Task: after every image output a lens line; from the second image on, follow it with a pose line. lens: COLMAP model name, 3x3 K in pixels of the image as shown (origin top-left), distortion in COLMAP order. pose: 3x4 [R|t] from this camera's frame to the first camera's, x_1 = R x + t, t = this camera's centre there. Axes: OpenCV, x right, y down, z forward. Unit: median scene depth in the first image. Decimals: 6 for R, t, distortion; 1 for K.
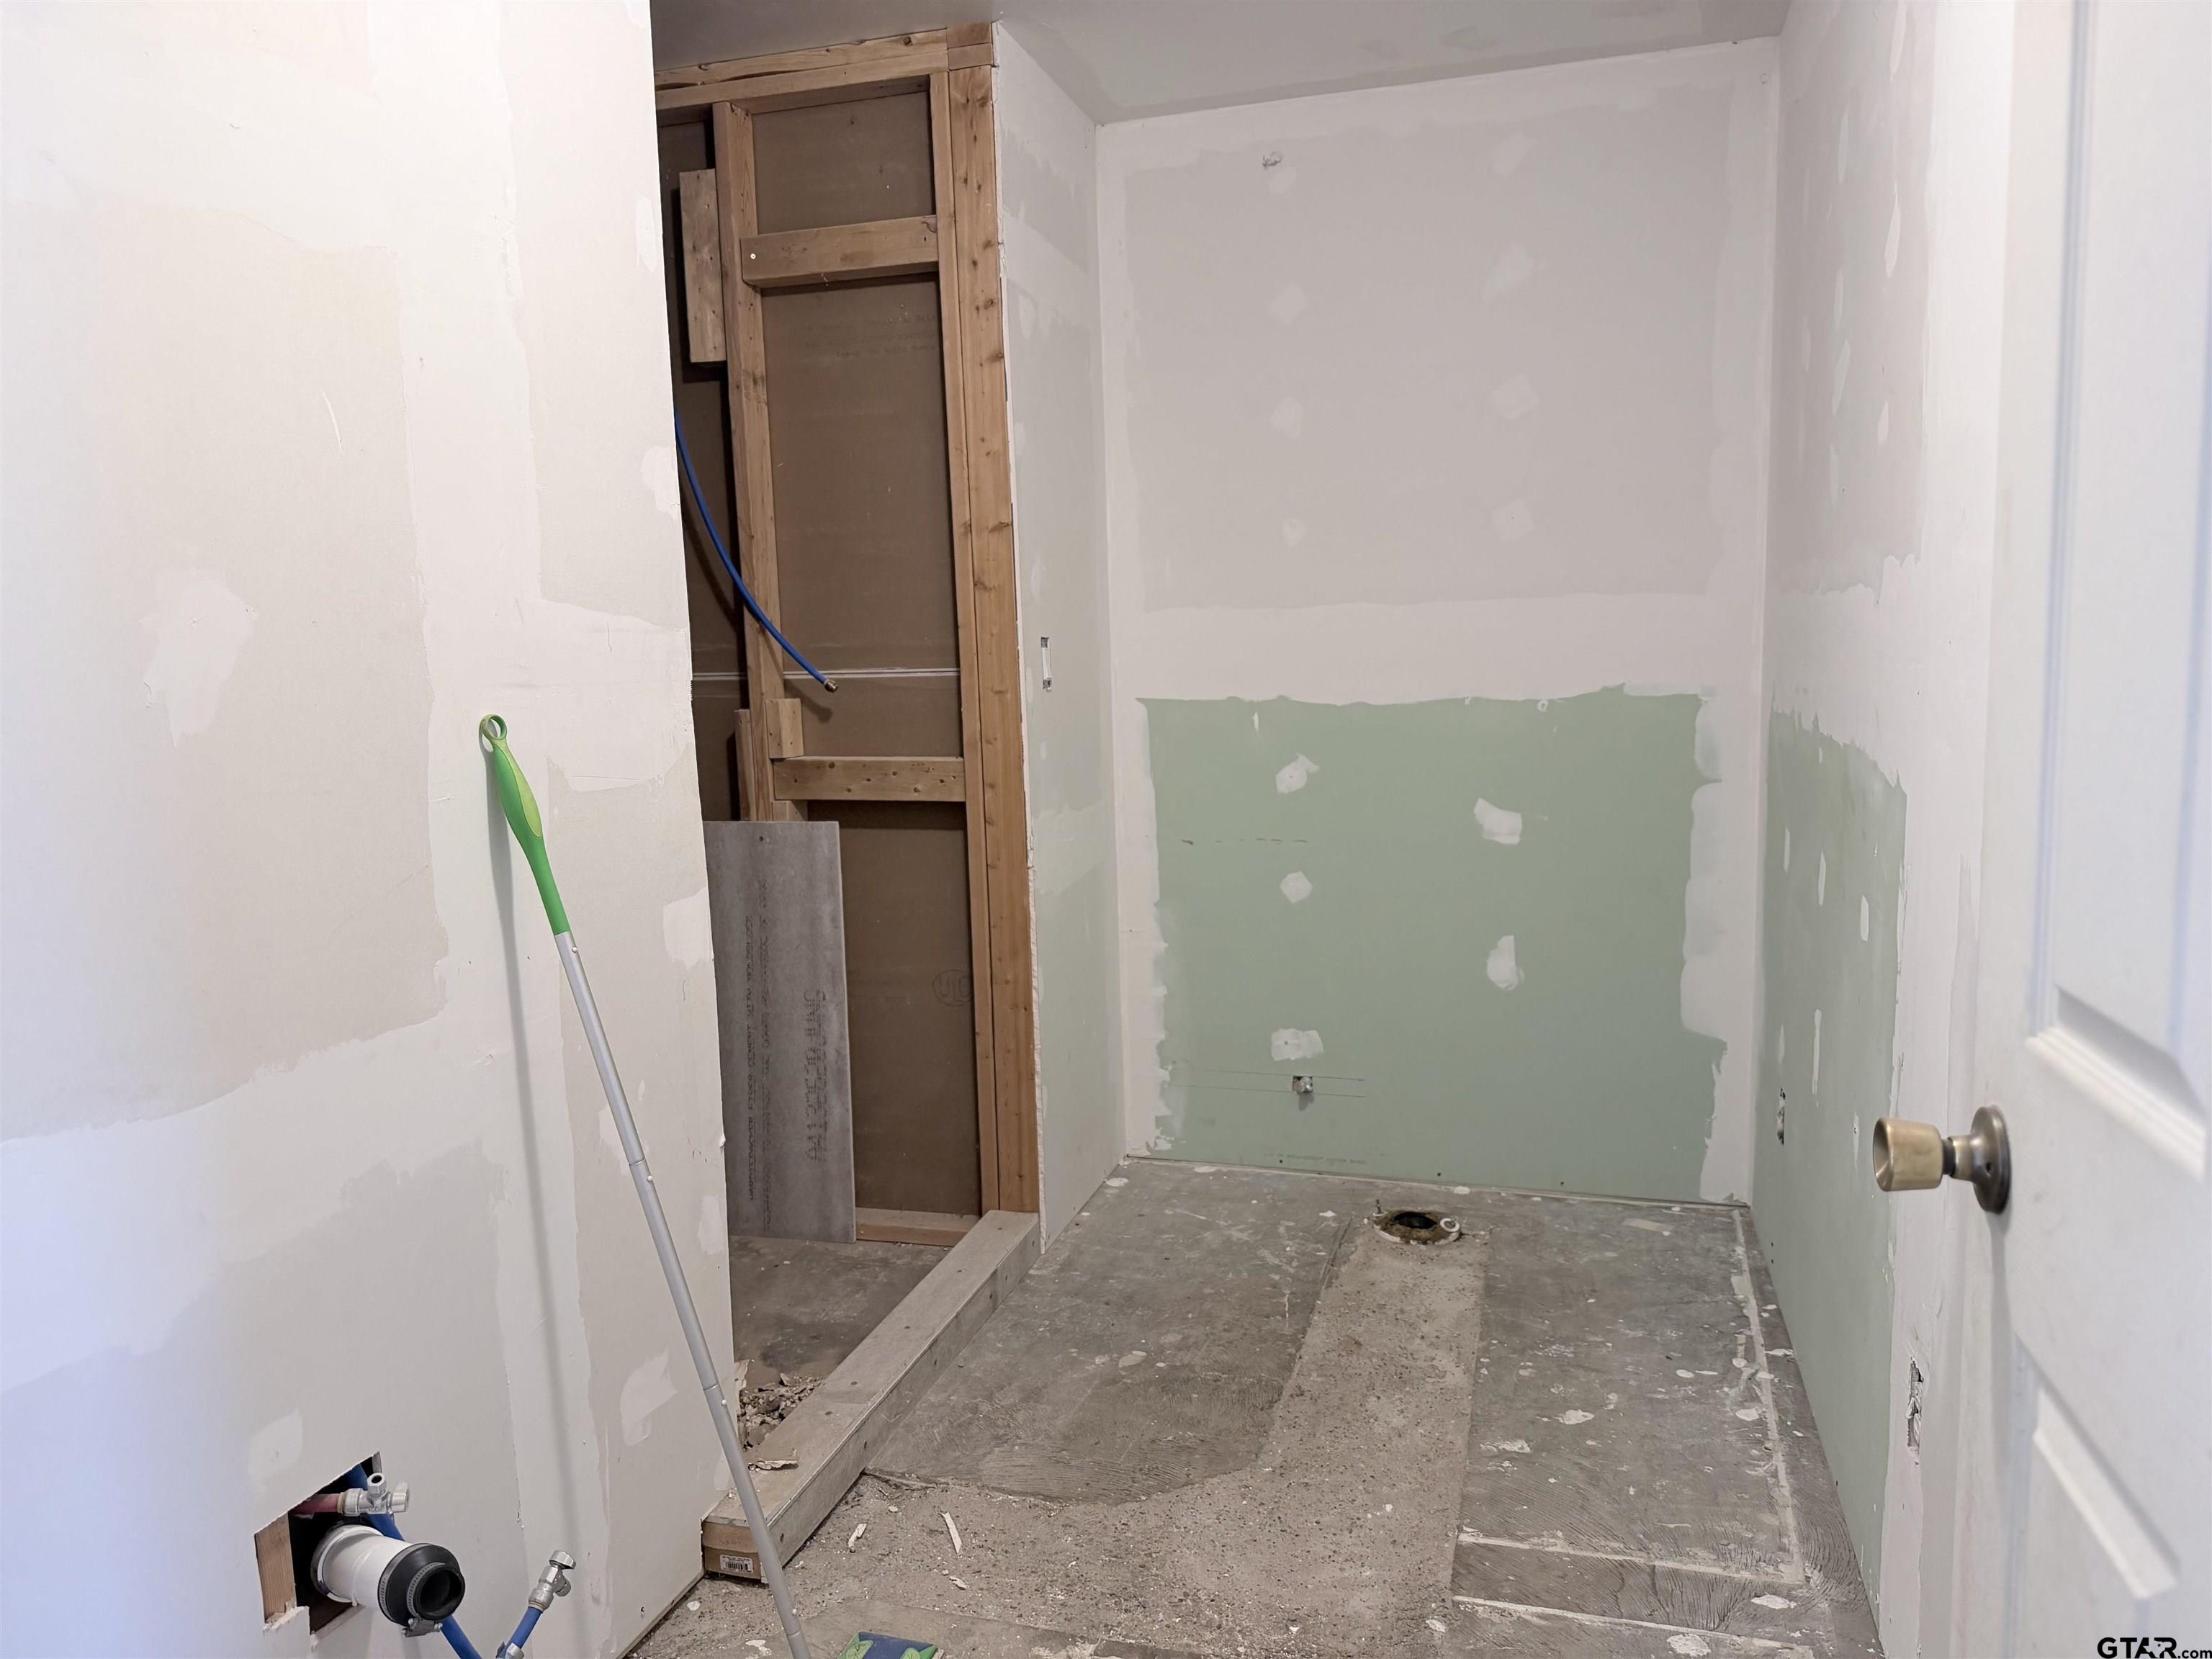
lens RADIAL K [[1546.2, 0, 1092.5], [0, 1546.2, 834.8], [0, 0, 1]] dist [0.168707, -0.352496]
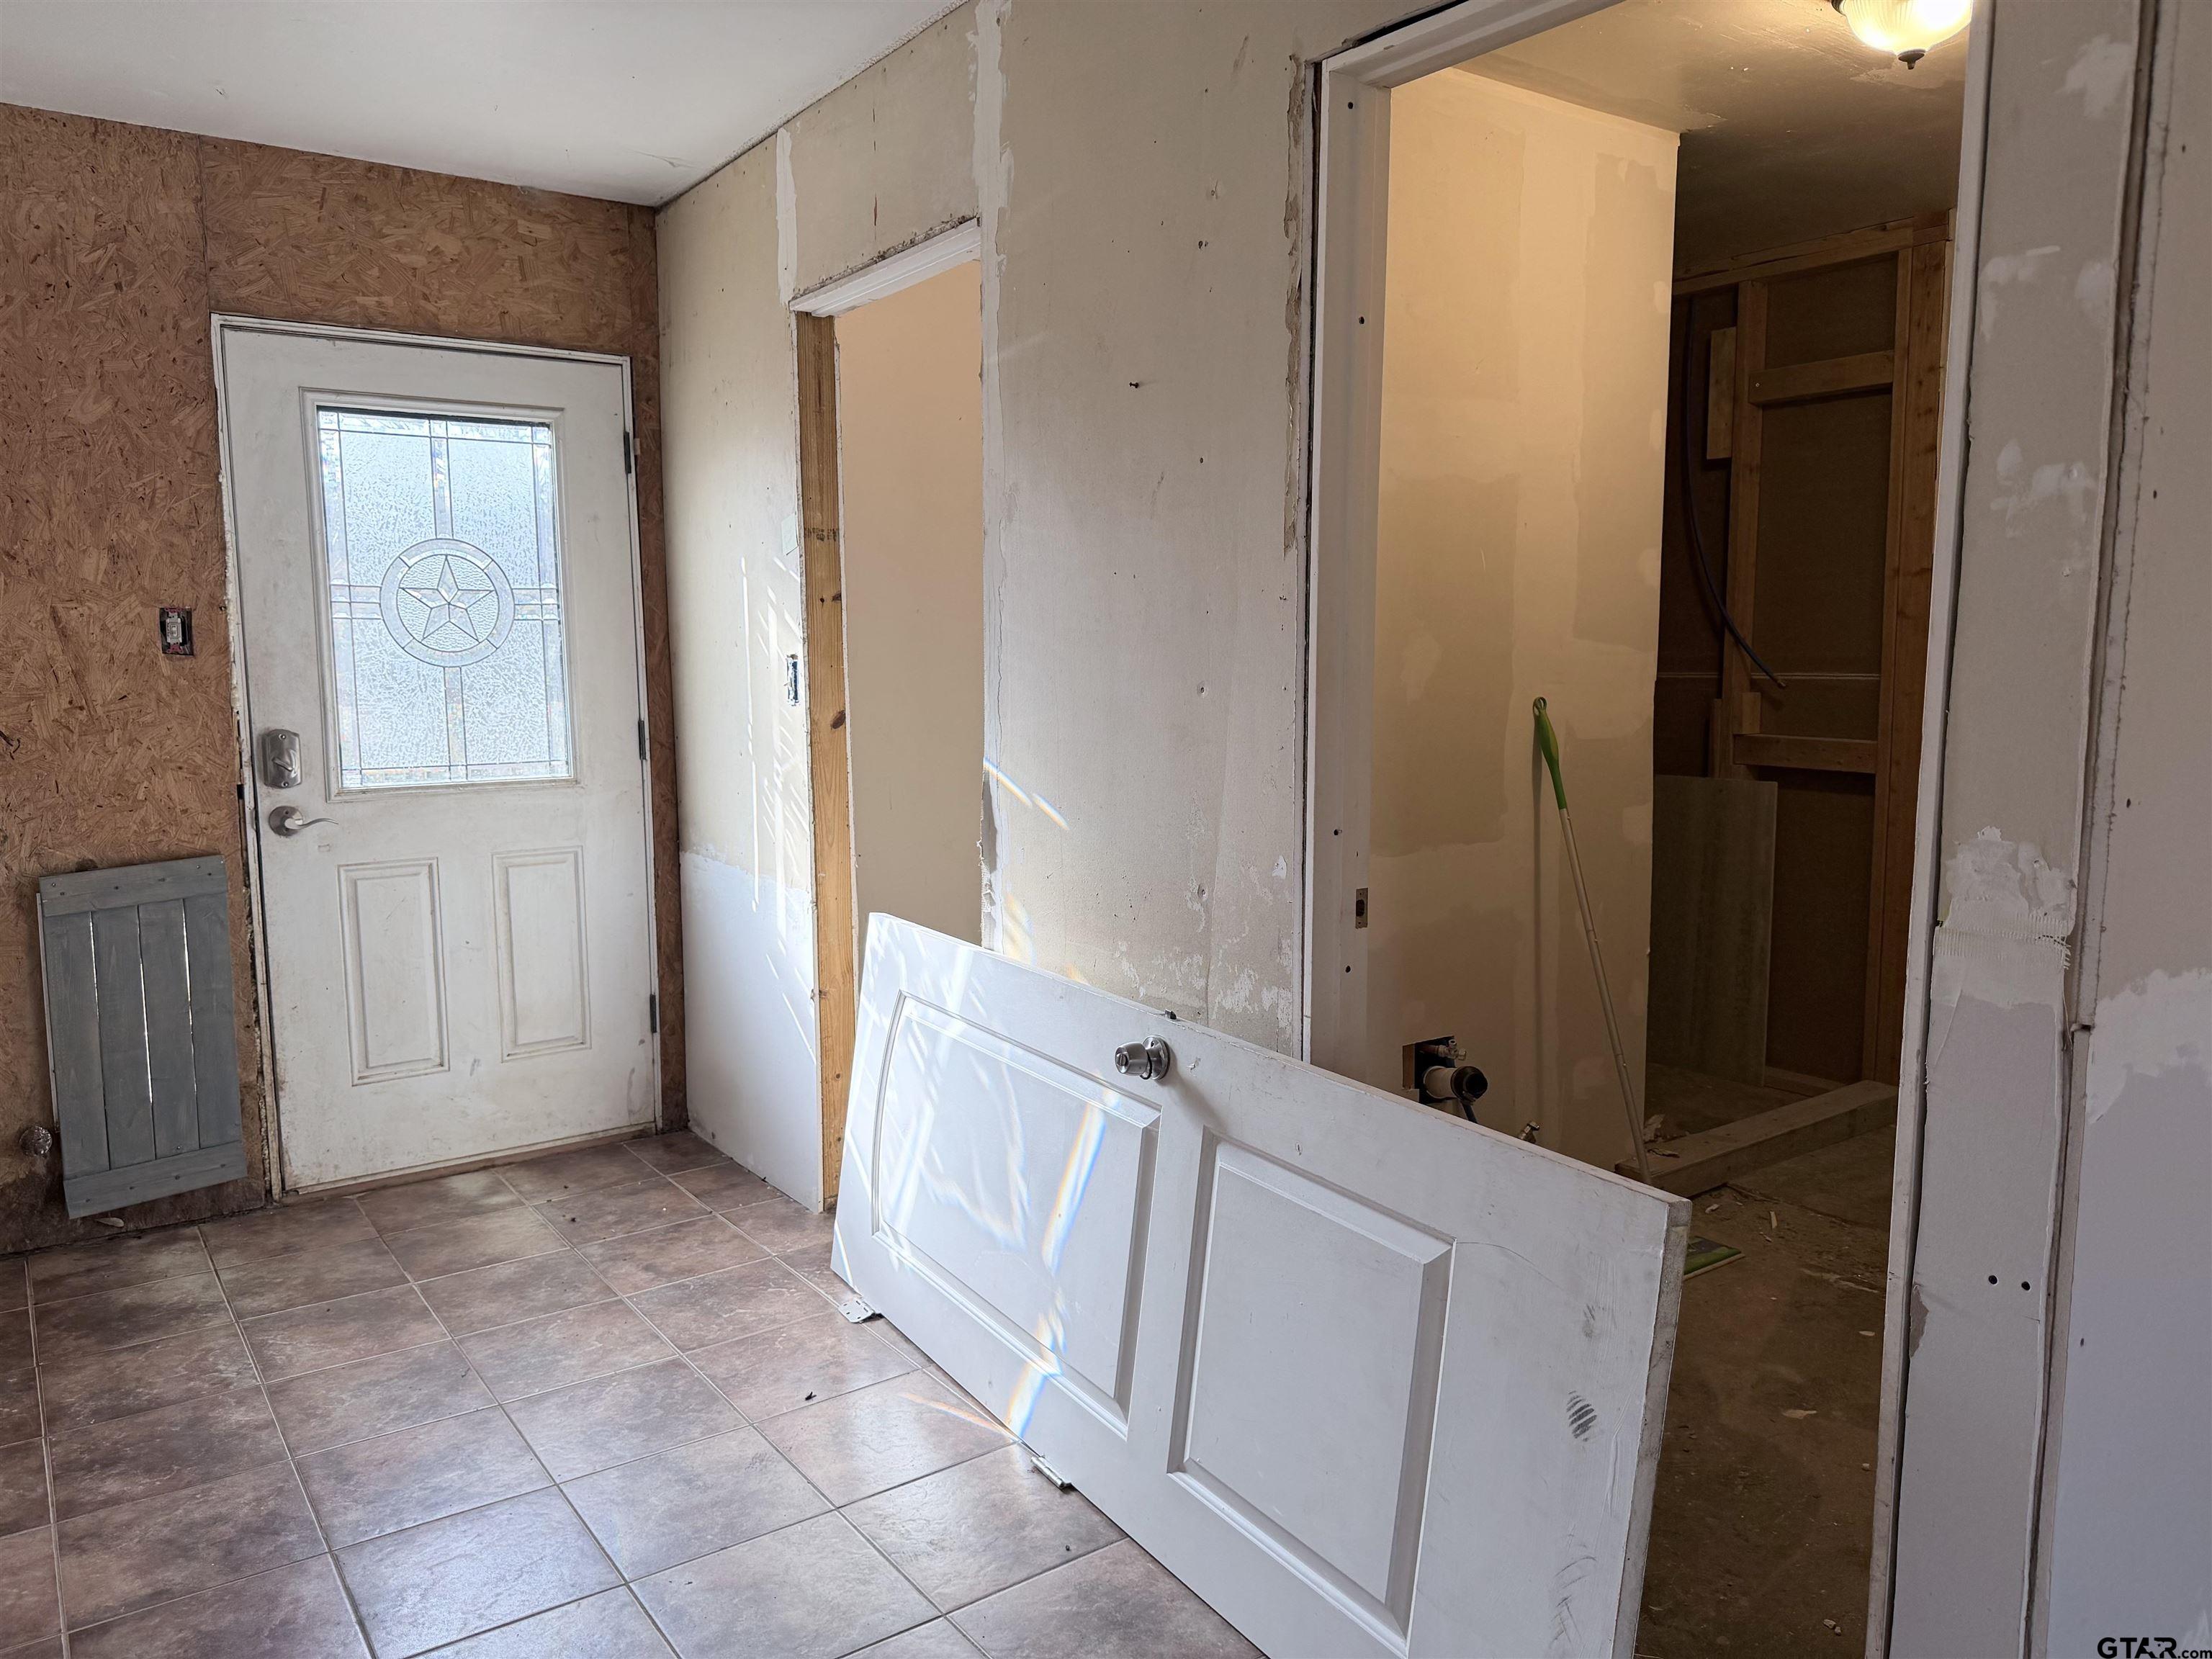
lens RADIAL K [[1564.4, 0, 1102.2], [0, 1564.4, 823.7], [0, 0, 1]] dist [0.006538, -0.018866]
pose [[0.793099, 0.092606, -0.602011, 0.204916], [-0.092623, 0.995216, 0.031069, 0.041103], [0.602009, 0.031119, 0.797883, -0.480299]]
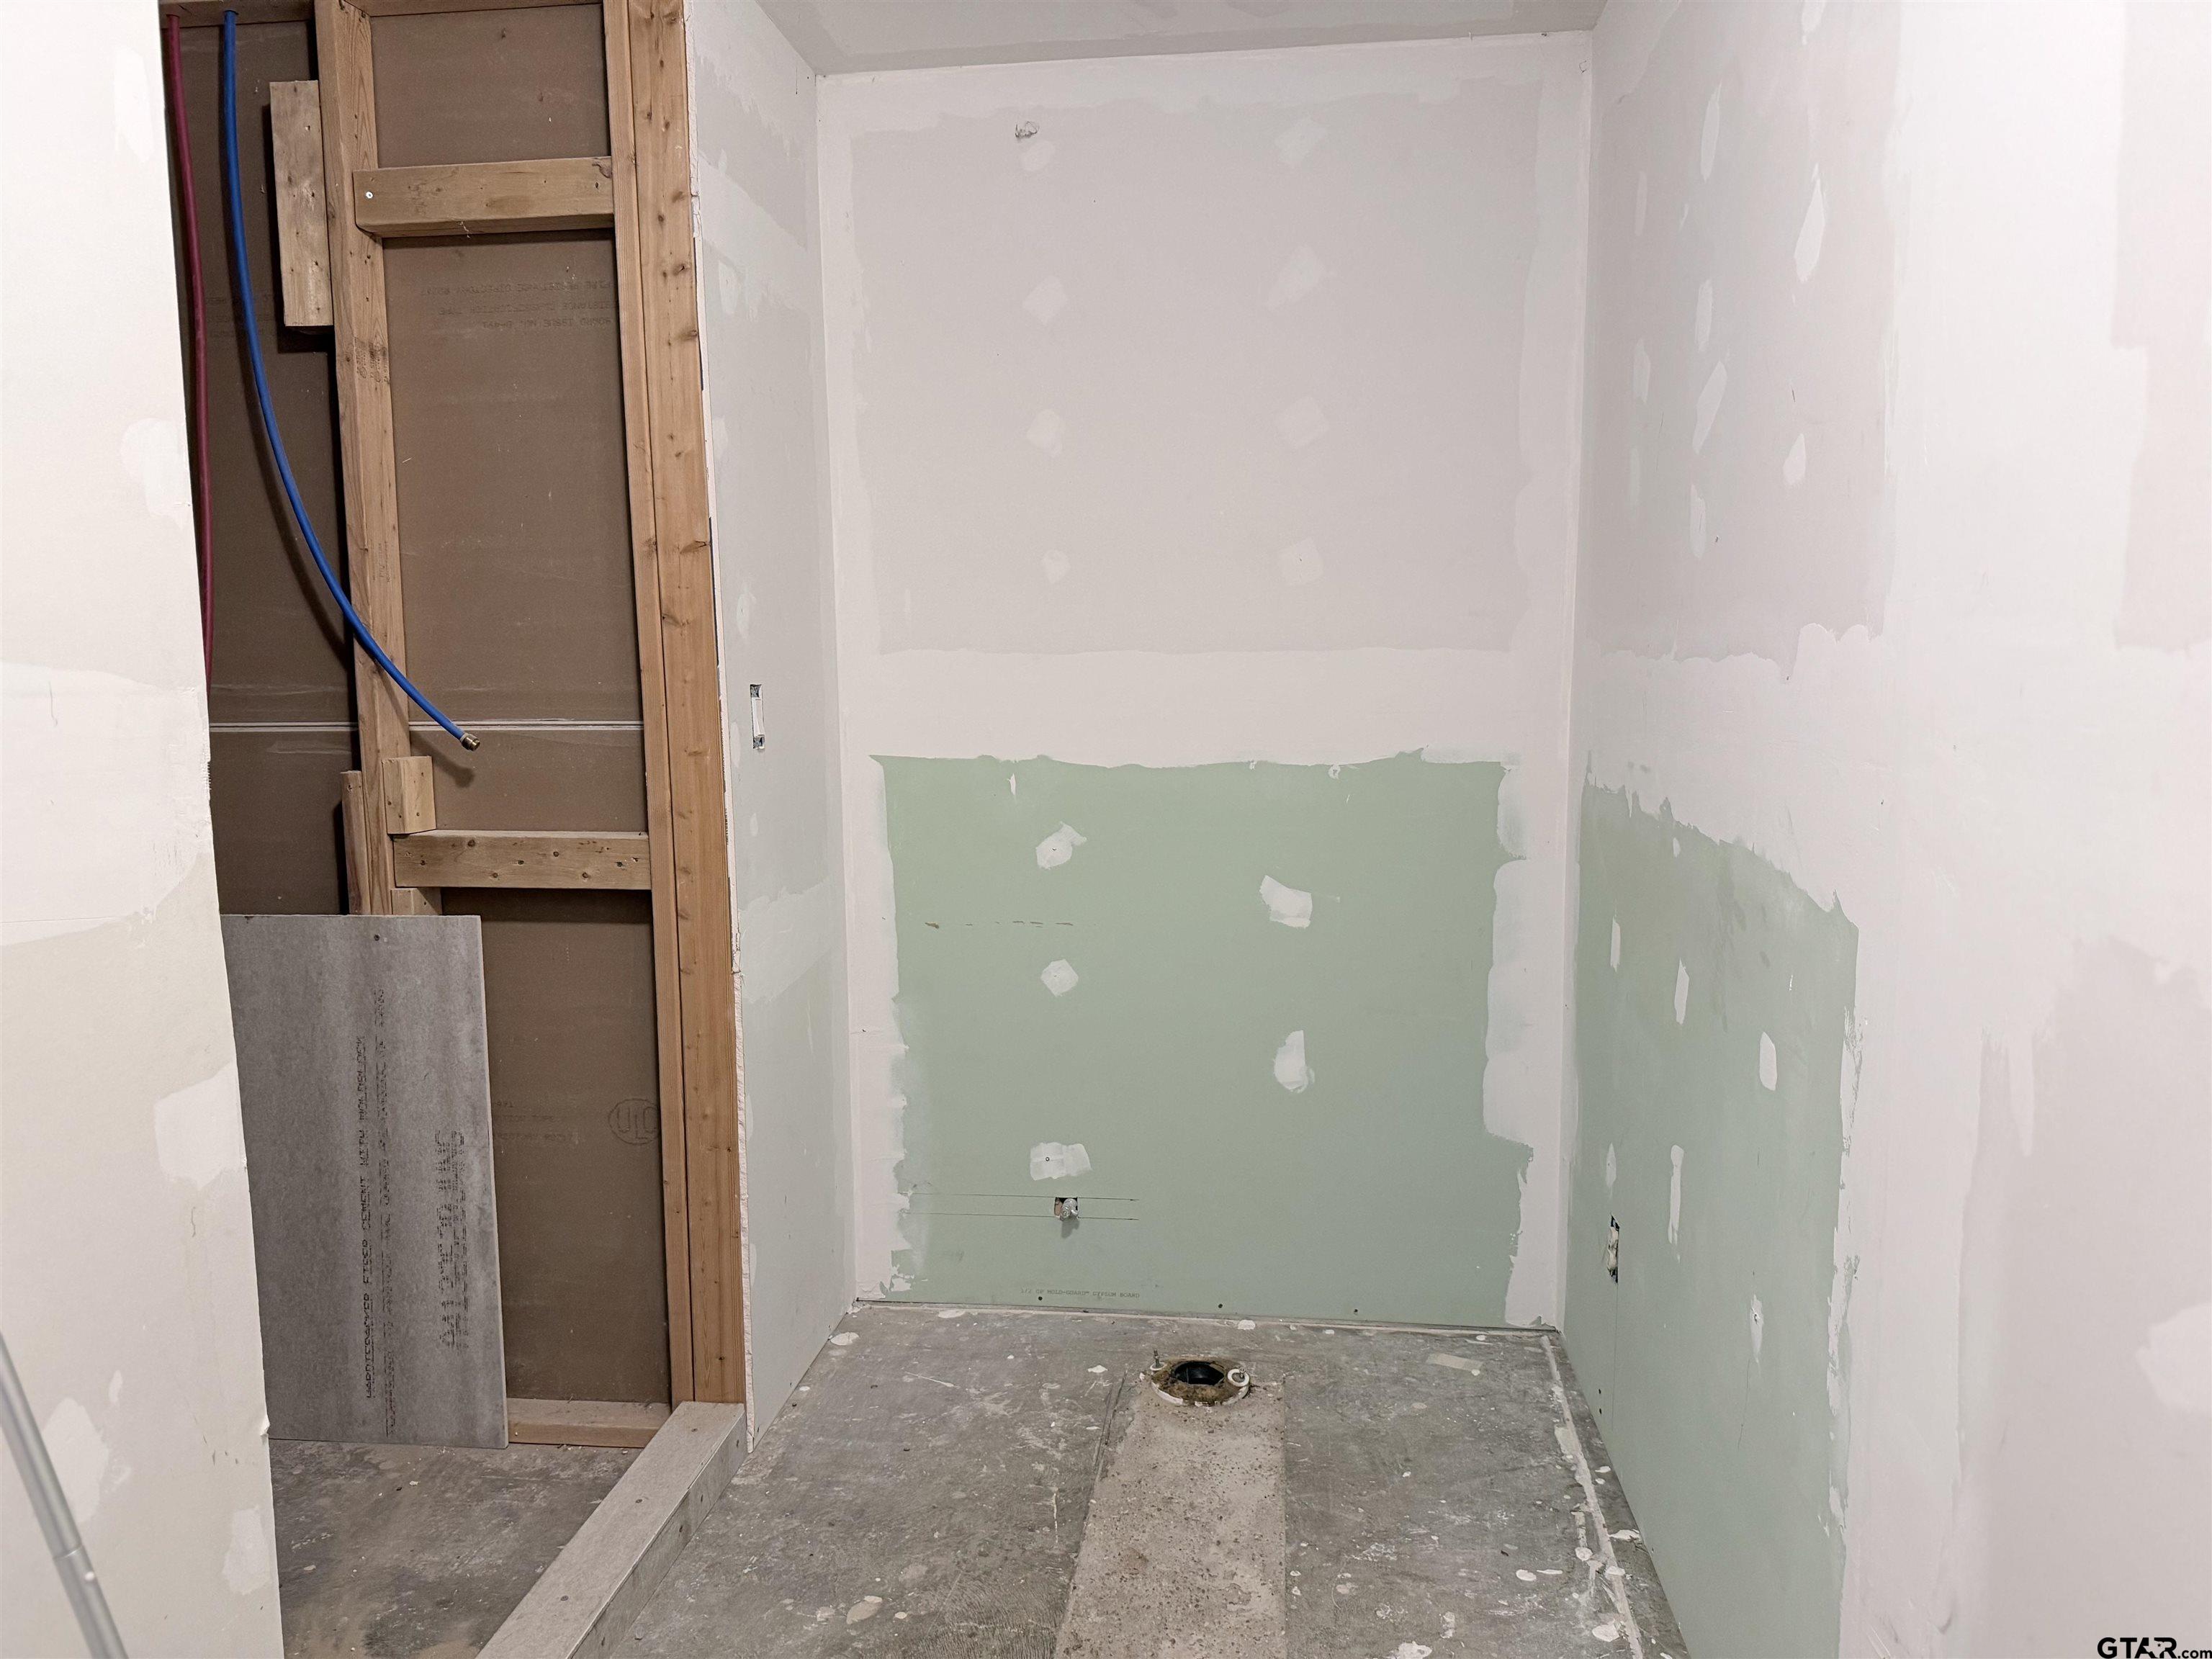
lens RADIAL K [[1538.9, 0, 1106.0], [0, 1538.9, 829.5], [0, 0, 1]] dist [0.114169, -0.210419]
pose [[0.983342, -0.001310, 0.181762, 0.002457], [0.004536, 0.999840, -0.017330, -0.037255], [-0.181710, 0.017866, 0.983190, 0.176618]]
